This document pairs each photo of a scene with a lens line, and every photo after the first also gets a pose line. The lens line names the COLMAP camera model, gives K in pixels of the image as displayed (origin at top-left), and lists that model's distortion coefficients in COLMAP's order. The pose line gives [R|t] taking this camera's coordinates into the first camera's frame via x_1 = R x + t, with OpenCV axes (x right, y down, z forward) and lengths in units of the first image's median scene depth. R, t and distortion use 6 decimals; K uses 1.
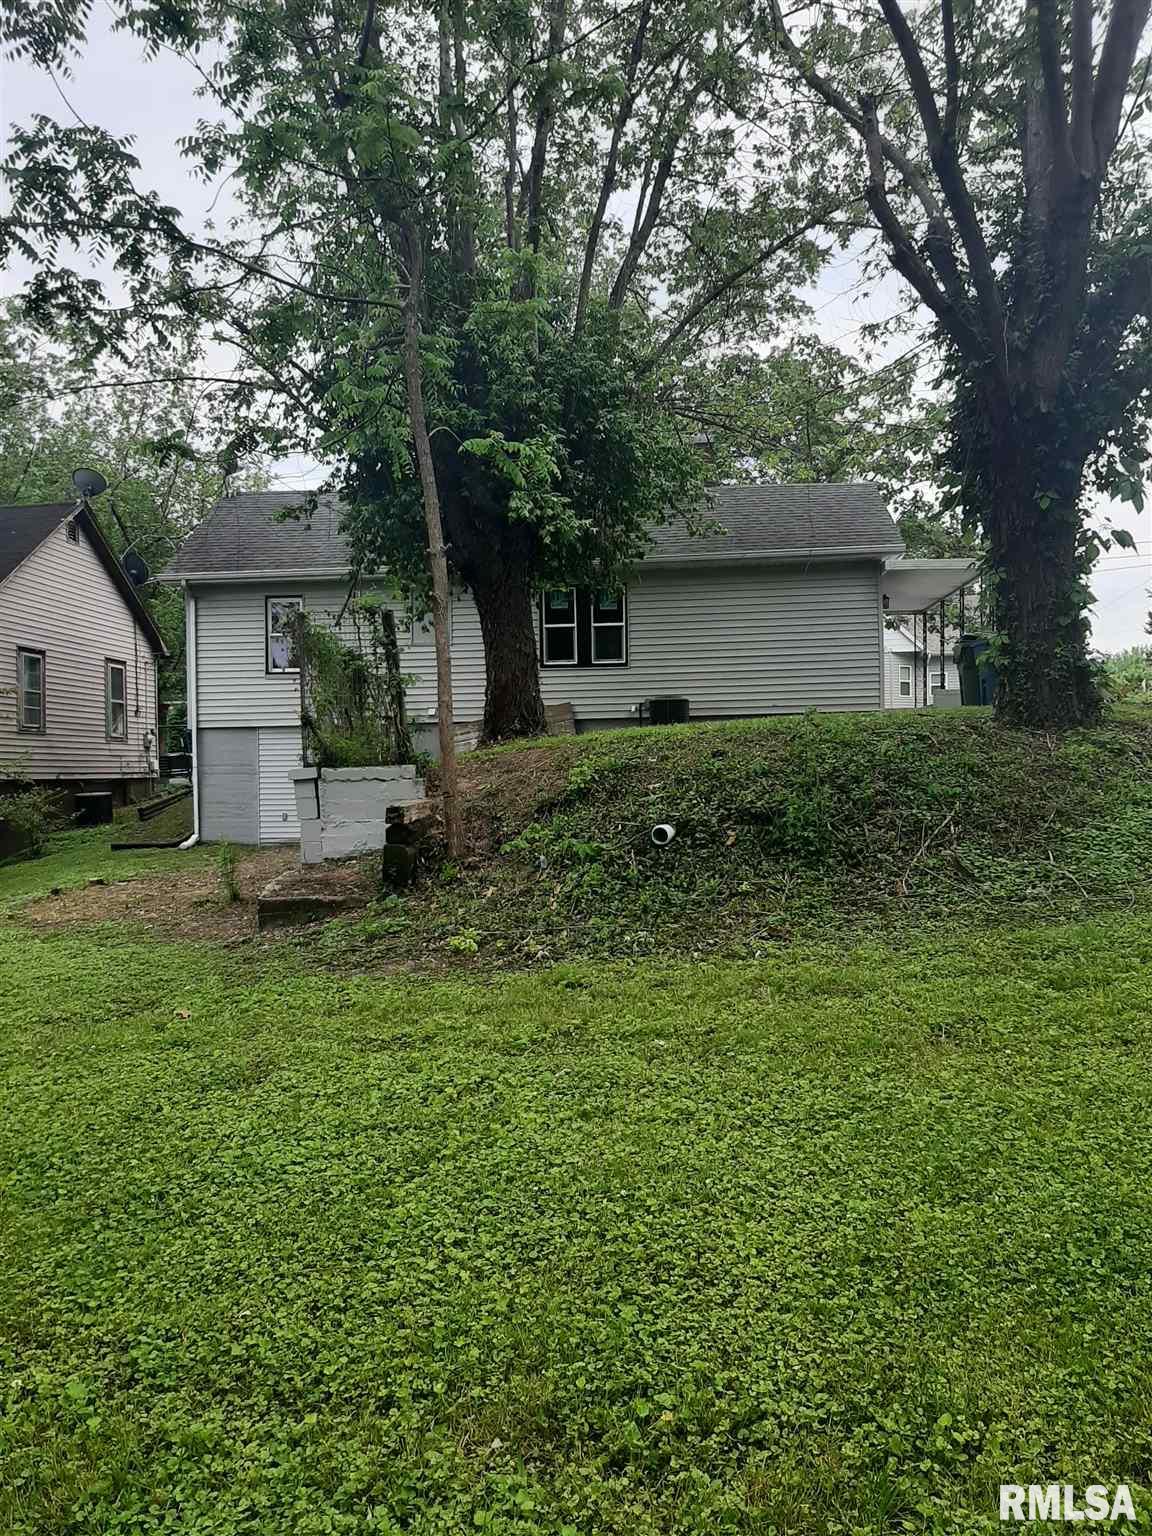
lens RADIAL K [[1160.5, 0, 573.9], [0, 1160.5, 768.5], [0, 0, 1]] dist [0.039312, 0.000775]
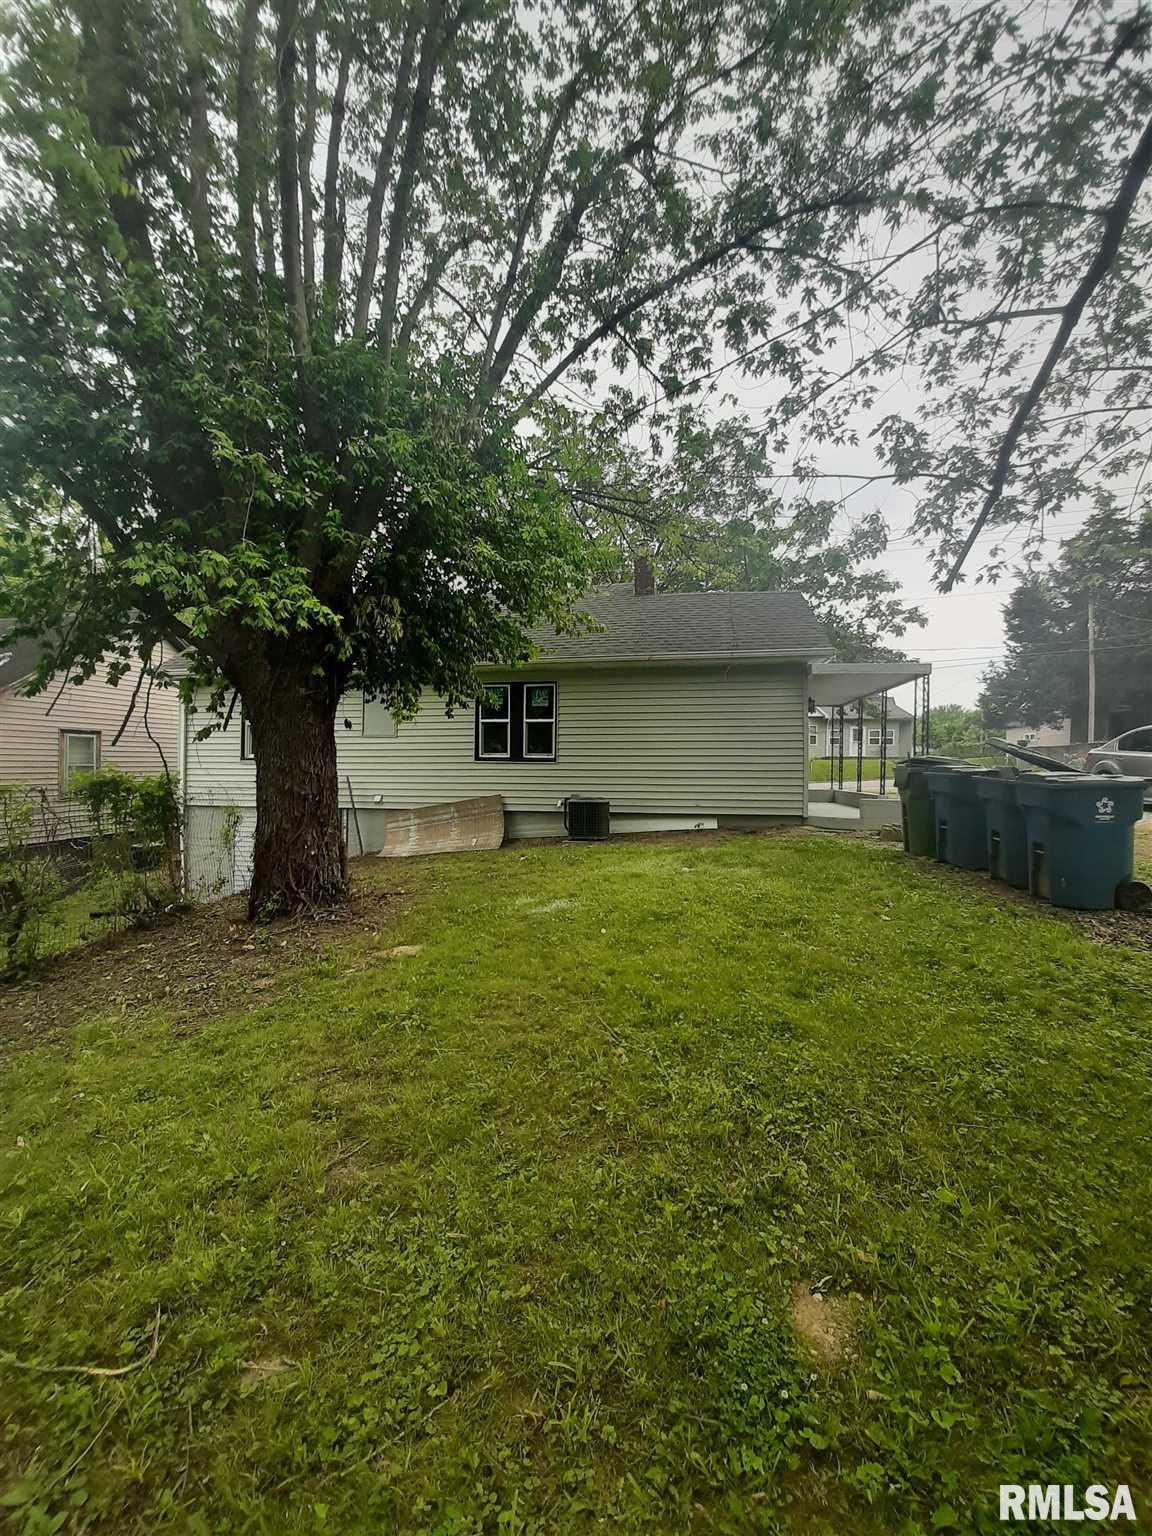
lens RADIAL K [[614.2, 0, 580.0], [0, 614.2, 767.5], [0, 0, 1]] dist [0.020111, -0.002449]
pose [[0.996535, 0.019985, -0.080735, 0.112427], [-0.019762, 0.999798, 0.003565, -0.084346], [0.080790, -0.001957, 0.996729, 0.445454]]
